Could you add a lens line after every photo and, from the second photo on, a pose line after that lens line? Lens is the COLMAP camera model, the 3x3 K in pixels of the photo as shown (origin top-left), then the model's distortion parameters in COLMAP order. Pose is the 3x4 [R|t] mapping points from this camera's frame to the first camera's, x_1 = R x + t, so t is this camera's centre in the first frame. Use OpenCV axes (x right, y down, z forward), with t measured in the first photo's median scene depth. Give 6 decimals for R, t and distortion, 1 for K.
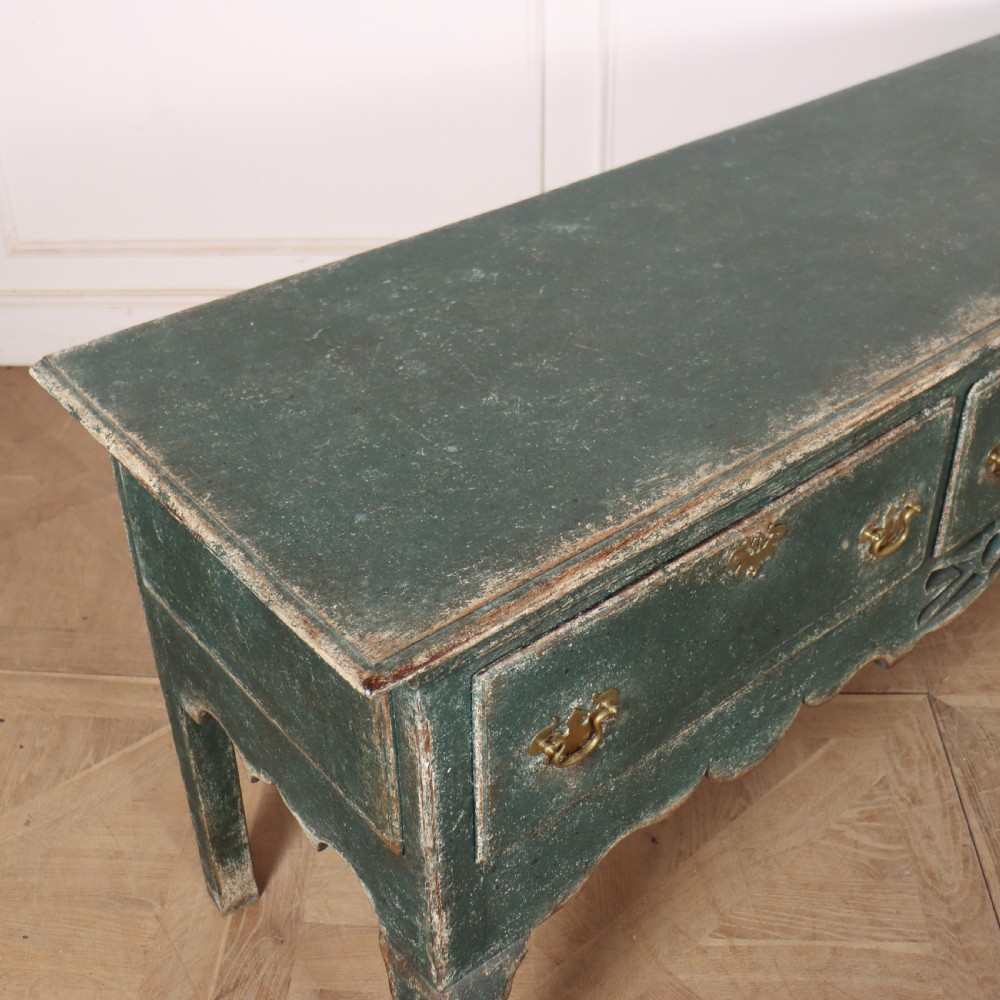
lens RADIAL K [[1285.7, 0, 425.1], [0, 1285.7, 435.7], [0, 0, 1]] dist [-0.182190, 0.123045]
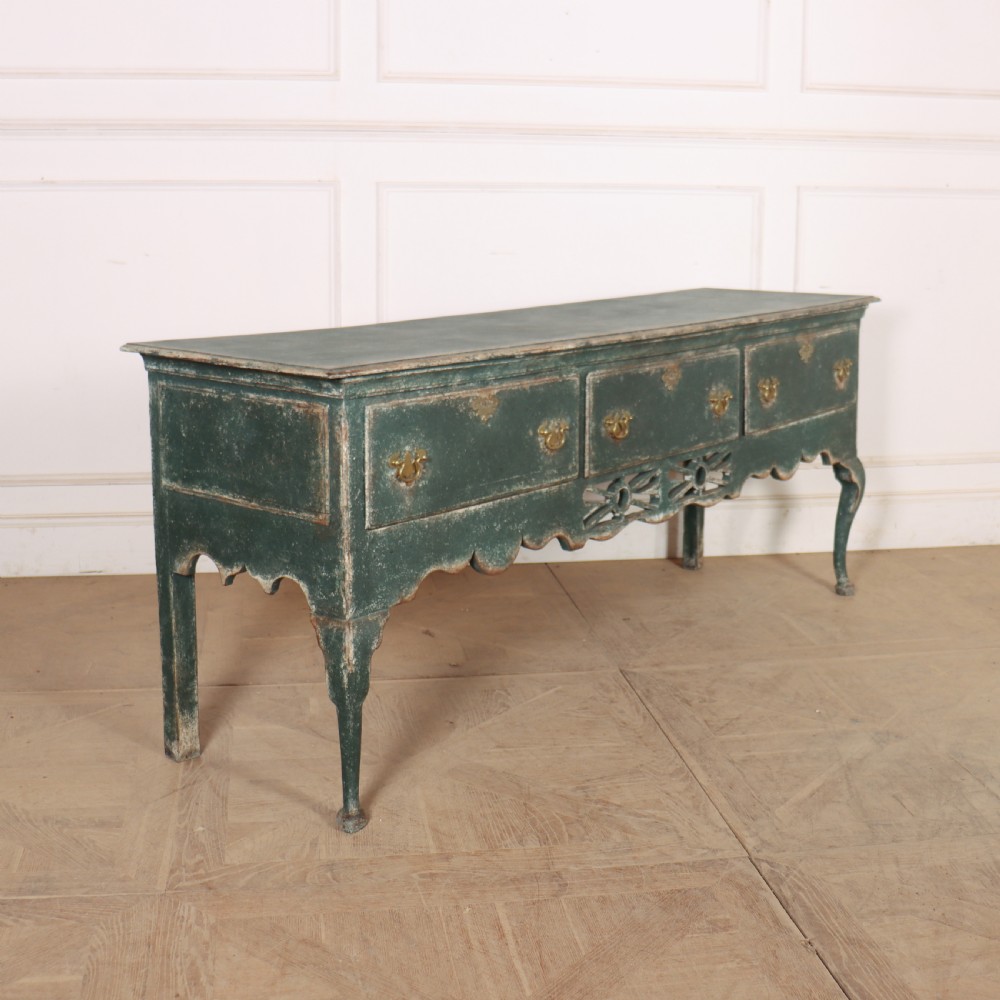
lens RADIAL K [[1417.4, 0, 497.3], [0, 1417.4, 486.3], [0, 0, 1]] dist [-0.172577, 0.109717]
pose [[0.970352, 0.004075, 0.241662, -0.243192], [0.084737, 0.930659, -0.355941, 0.876942], [-0.226356, 0.365865, 0.902721, -0.915536]]
